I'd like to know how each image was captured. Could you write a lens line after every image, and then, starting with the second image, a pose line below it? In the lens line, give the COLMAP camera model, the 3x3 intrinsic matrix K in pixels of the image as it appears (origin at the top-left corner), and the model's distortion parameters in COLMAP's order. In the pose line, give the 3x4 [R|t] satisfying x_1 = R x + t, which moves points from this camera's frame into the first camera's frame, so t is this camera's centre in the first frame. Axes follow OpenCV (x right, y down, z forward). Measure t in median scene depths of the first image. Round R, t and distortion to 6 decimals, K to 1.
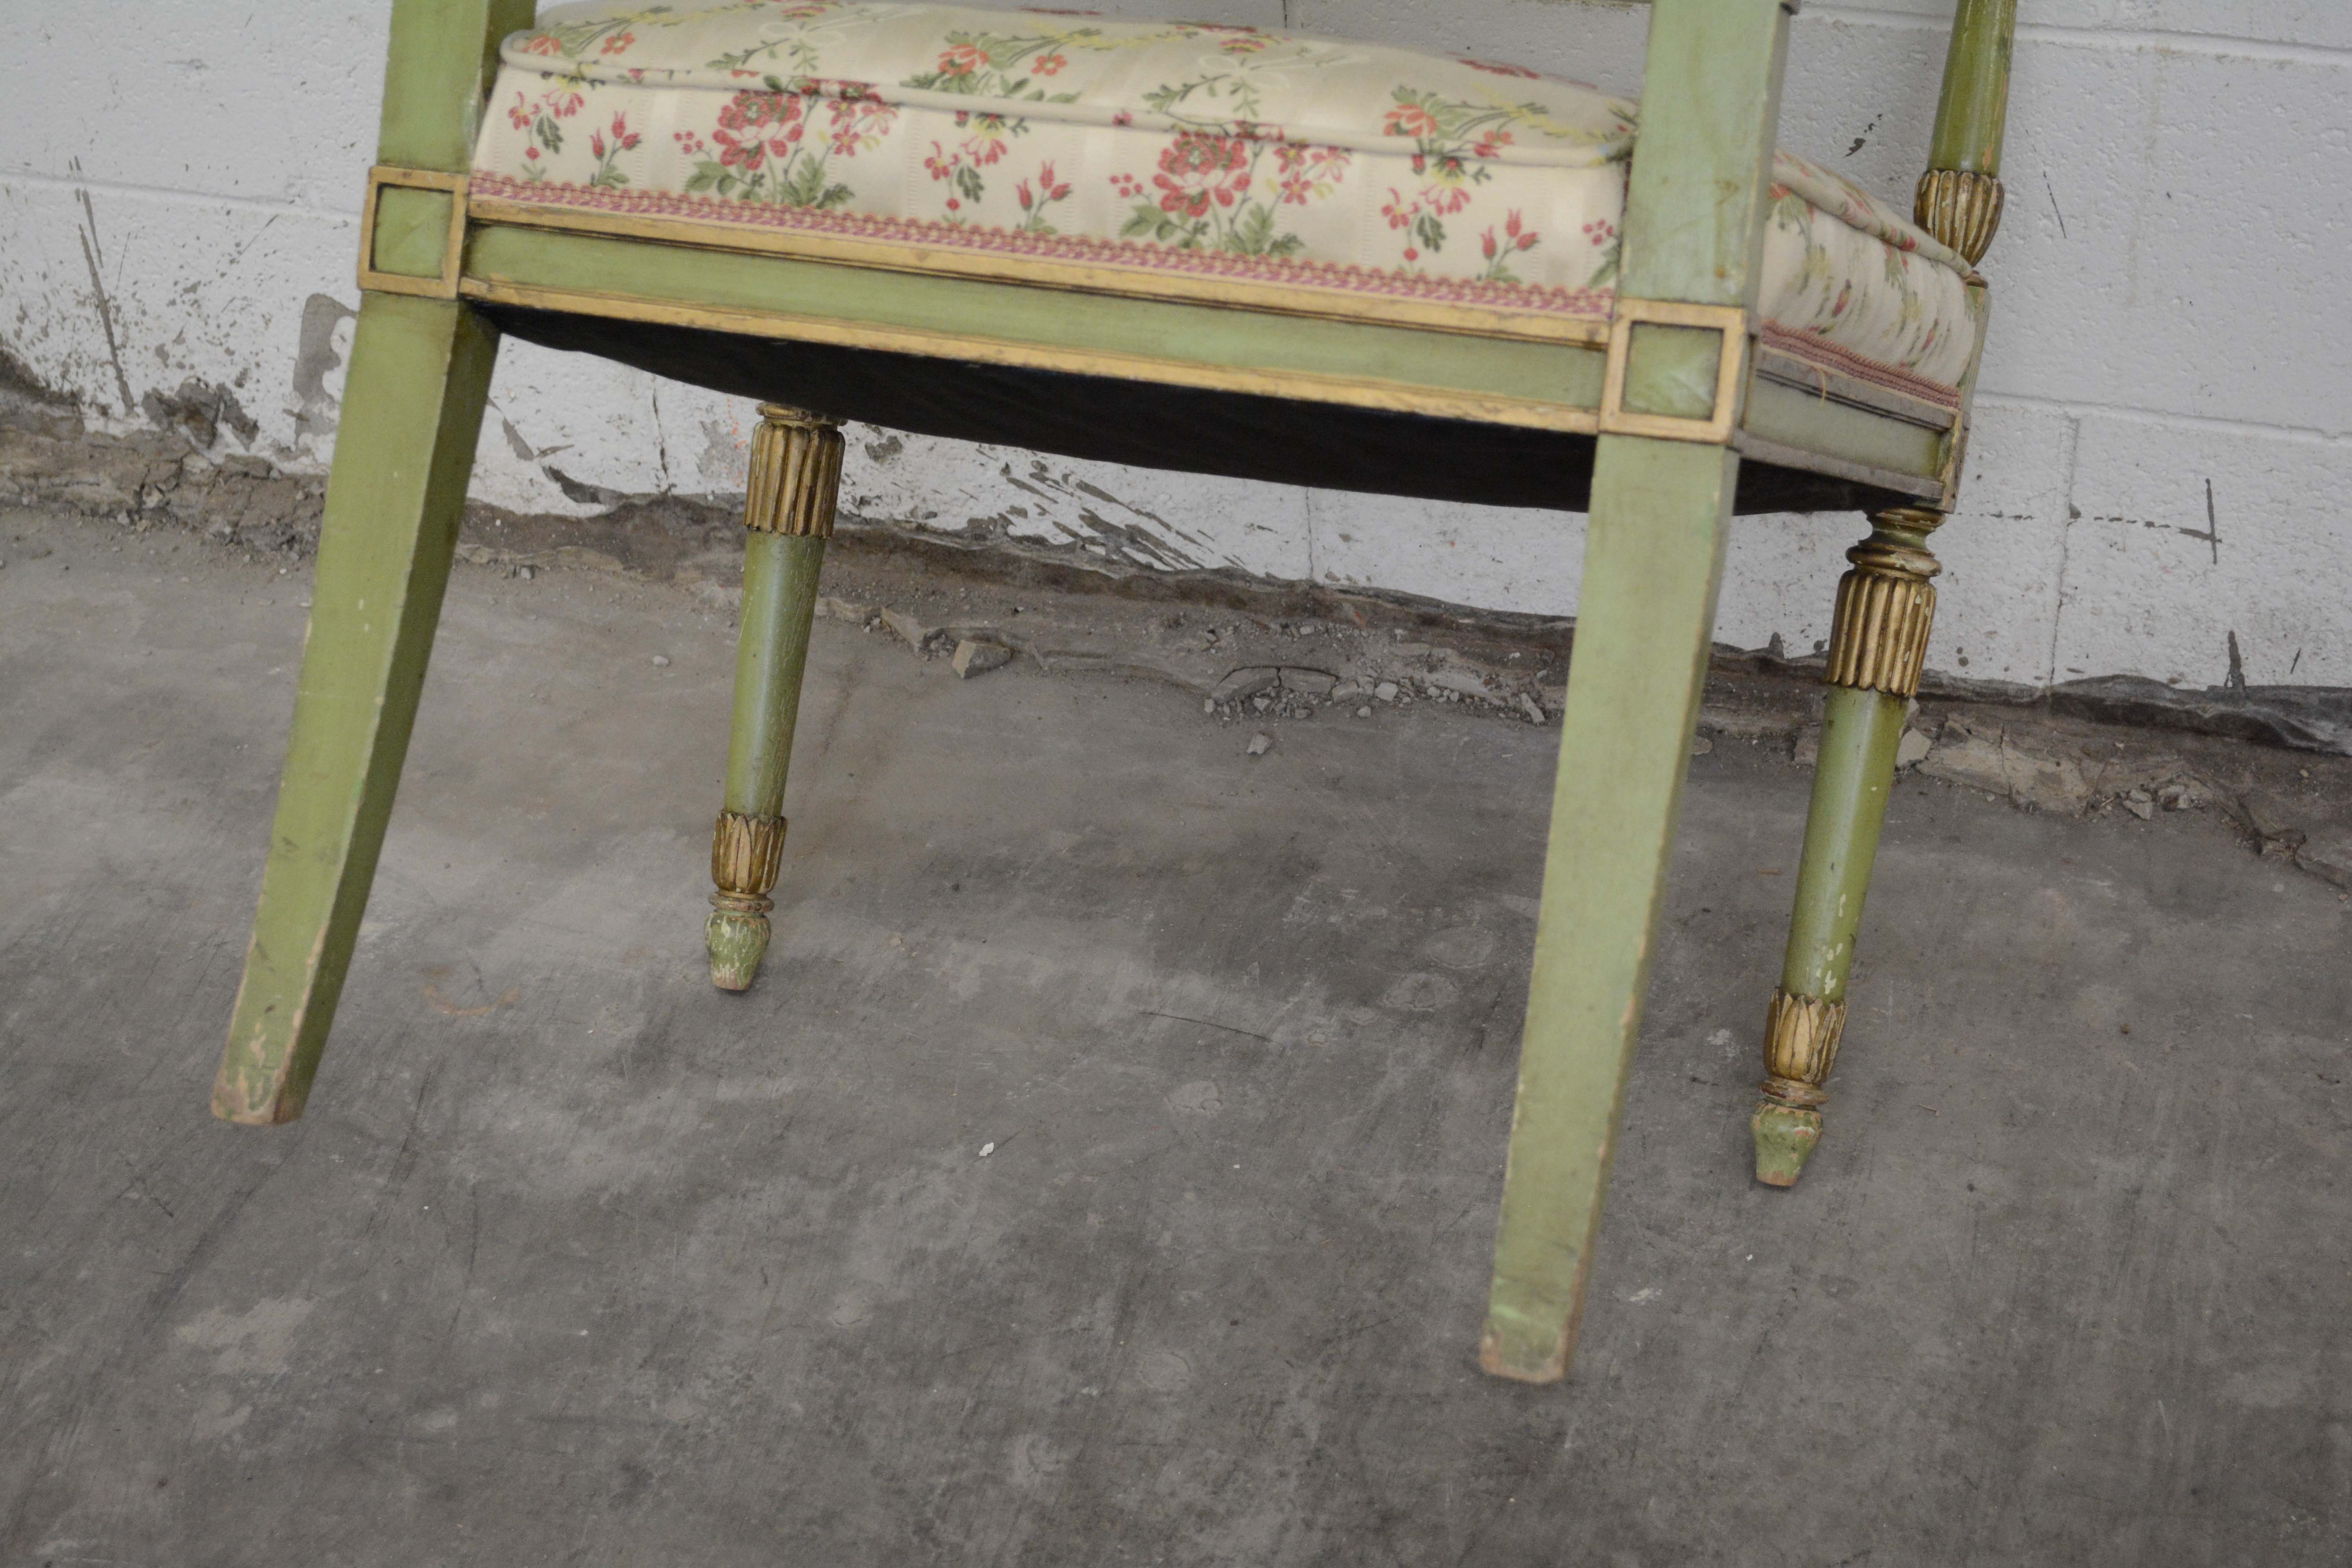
lens RADIAL K [[3873.9, 0, 1169.7], [0, 3873.9, 769.1], [0, 0, 1]] dist [0.001548, 0.014379]
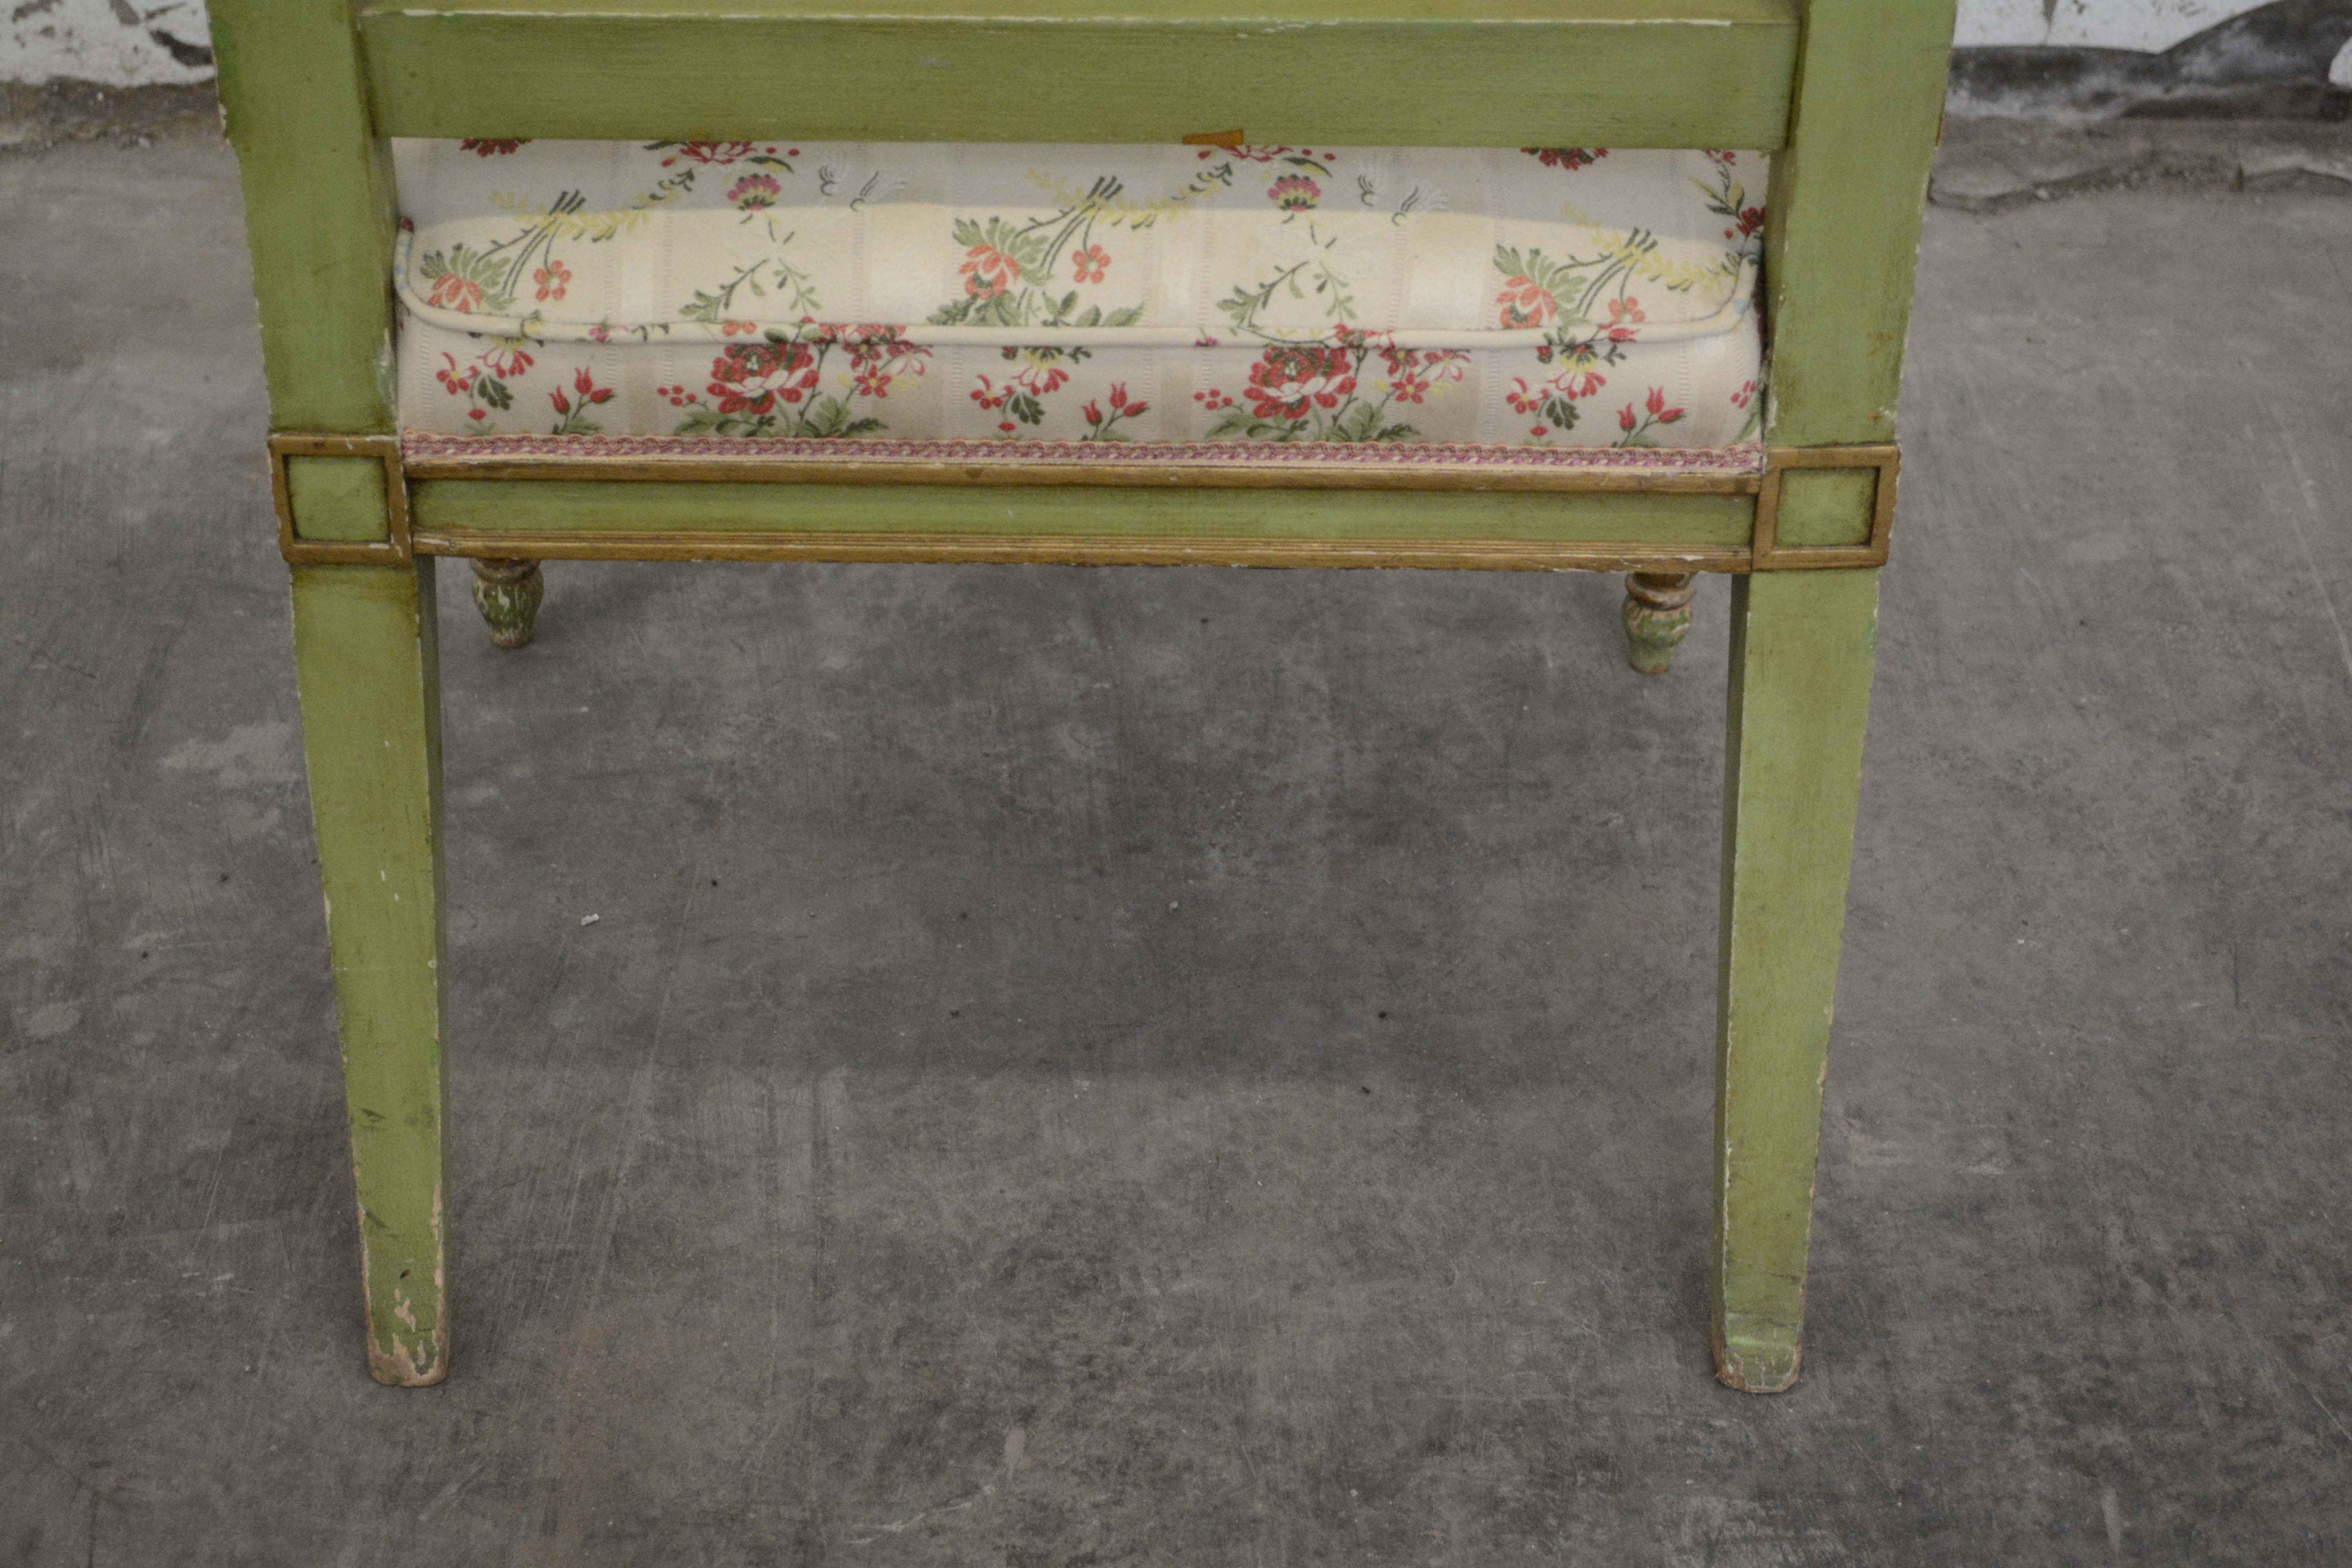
lens RADIAL K [[4059.9, 0, 1166.1], [0, 4059.9, 755.4], [0, 0, 1]] dist [0.008911, -0.001315]
pose [[0.942228, -0.114786, 0.314690, -0.318384], [0.123330, 0.992339, -0.007302, 0.170775], [-0.311441, 0.045691, 0.949166, -0.046821]]
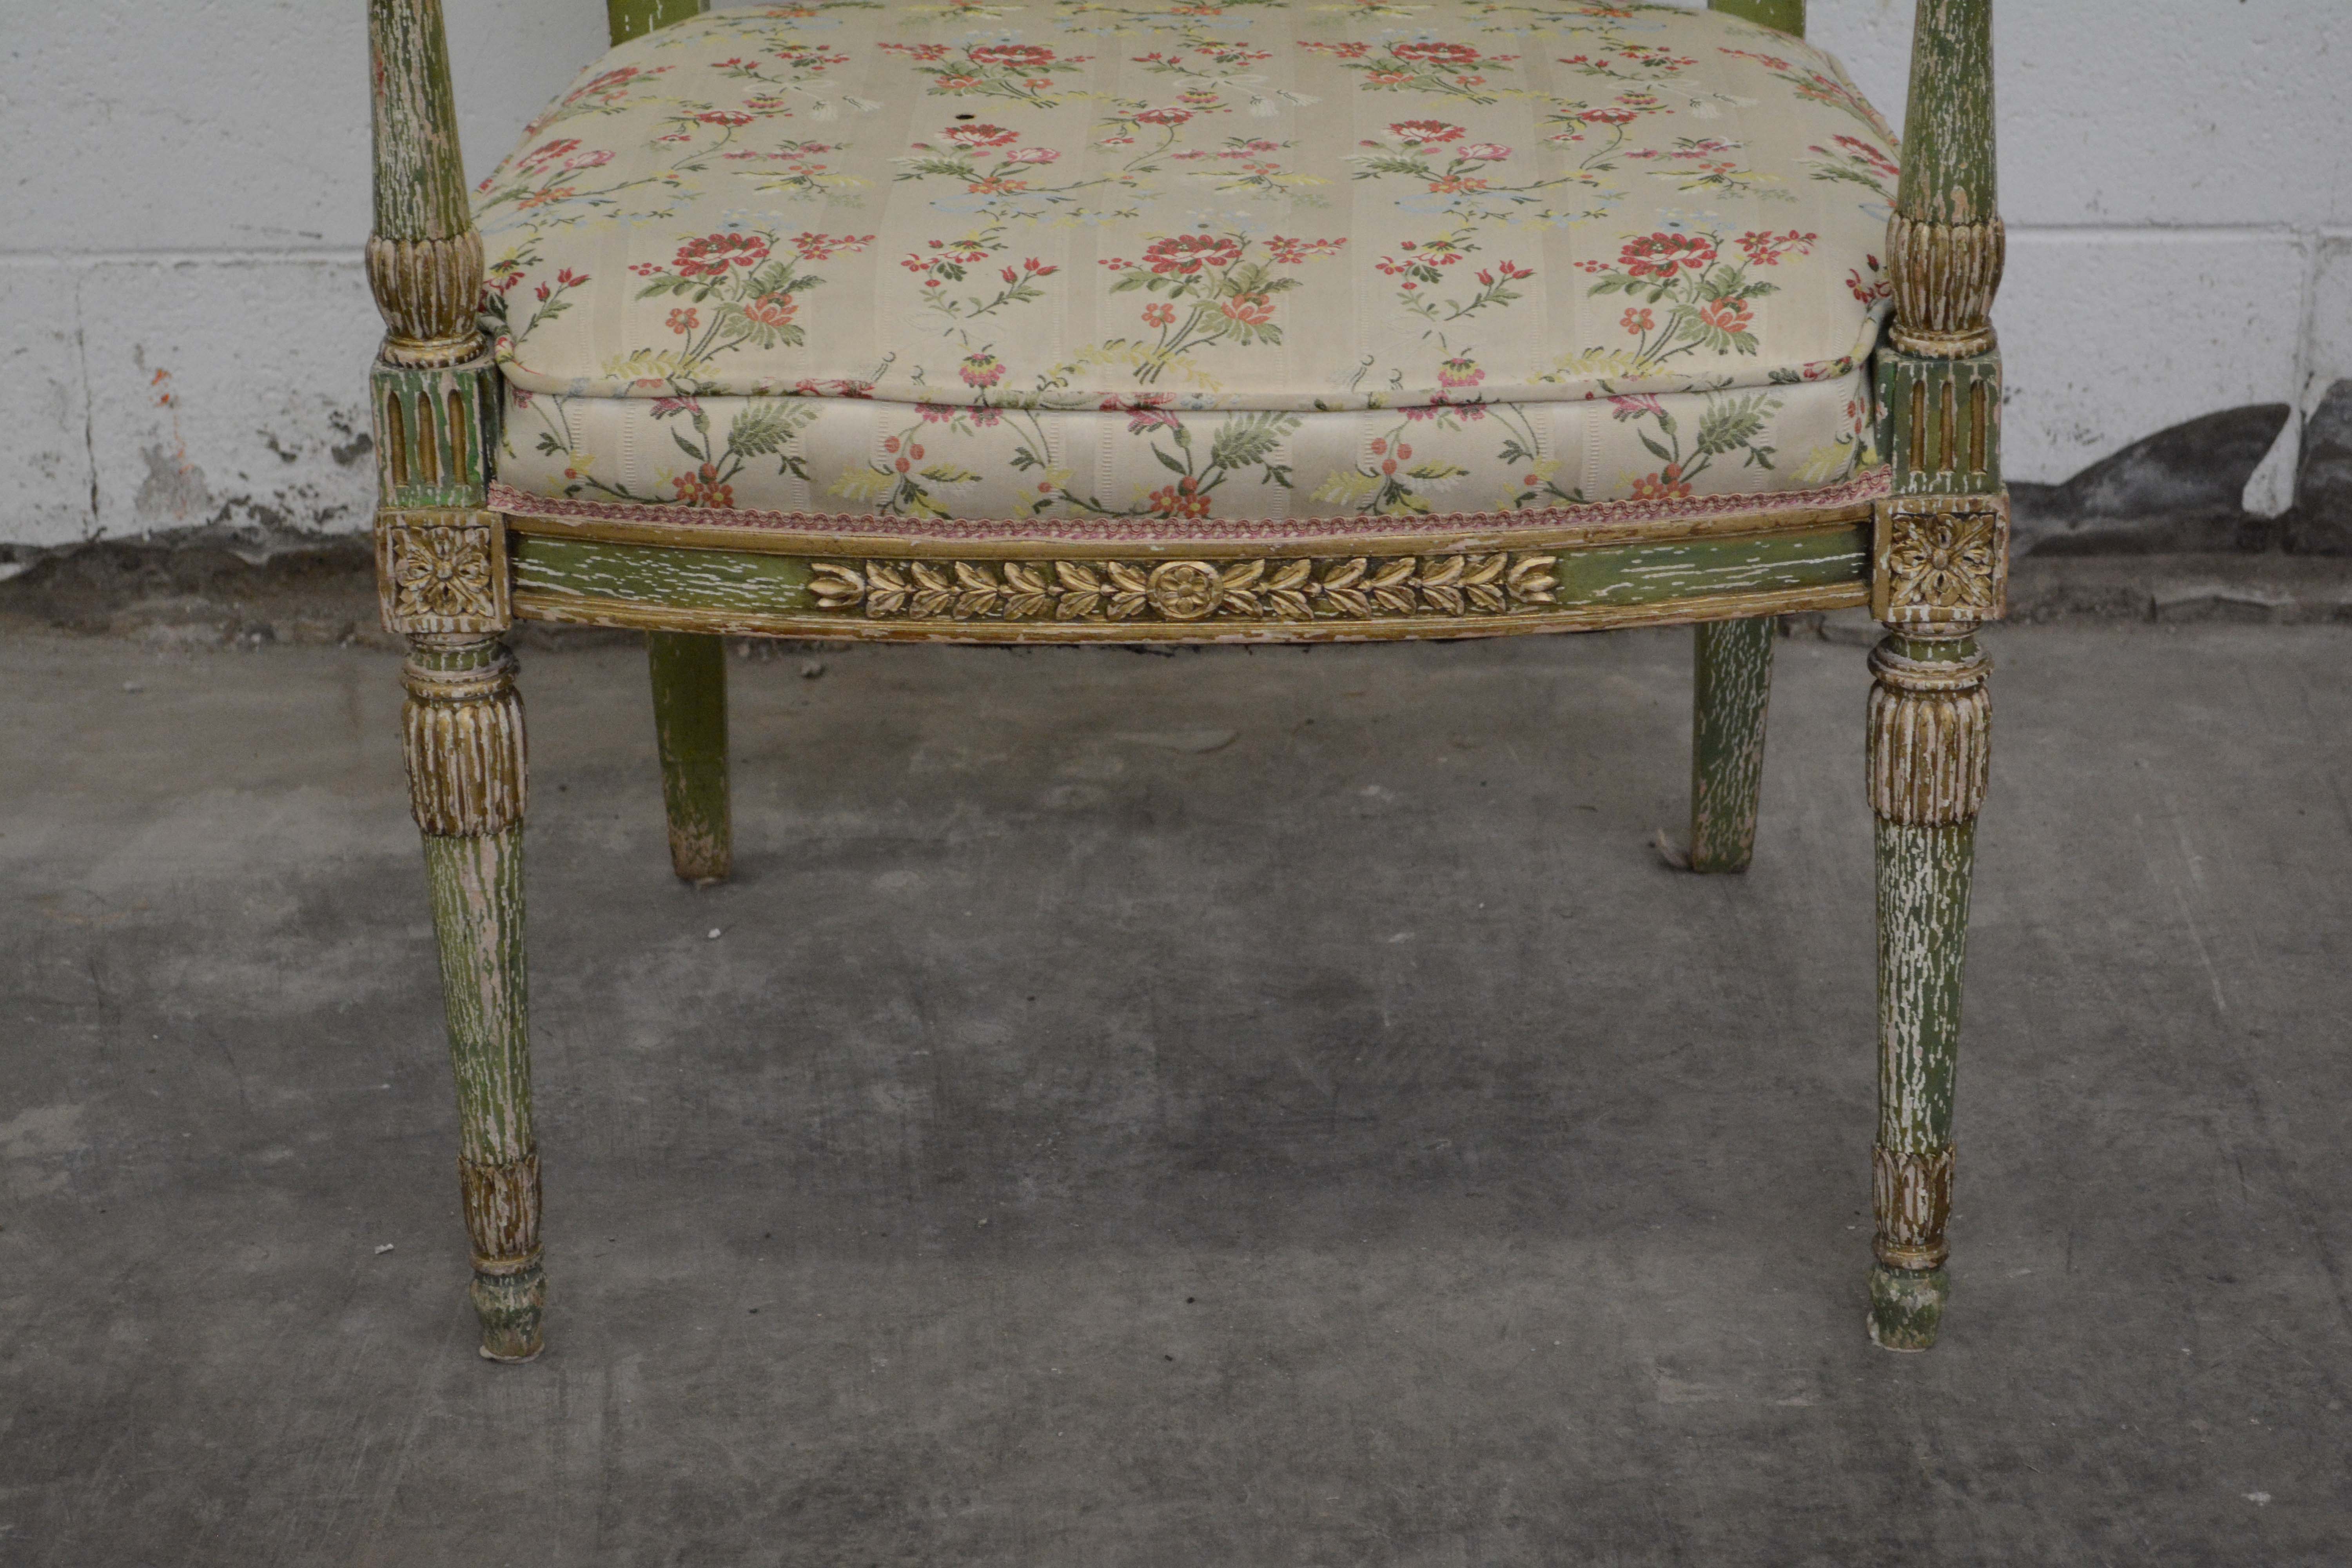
lens RADIAL K [[5306.6, 0, 1170.7], [0, 5306.6, 764.5], [0, 0, 1]] dist [0.046872, -0.048667]
pose [[0.943406, -0.071650, 0.323806, -0.364591], [0.150817, 0.962269, -0.226477, 0.372312], [-0.295362, 0.262496, 0.918617, -0.288609]]
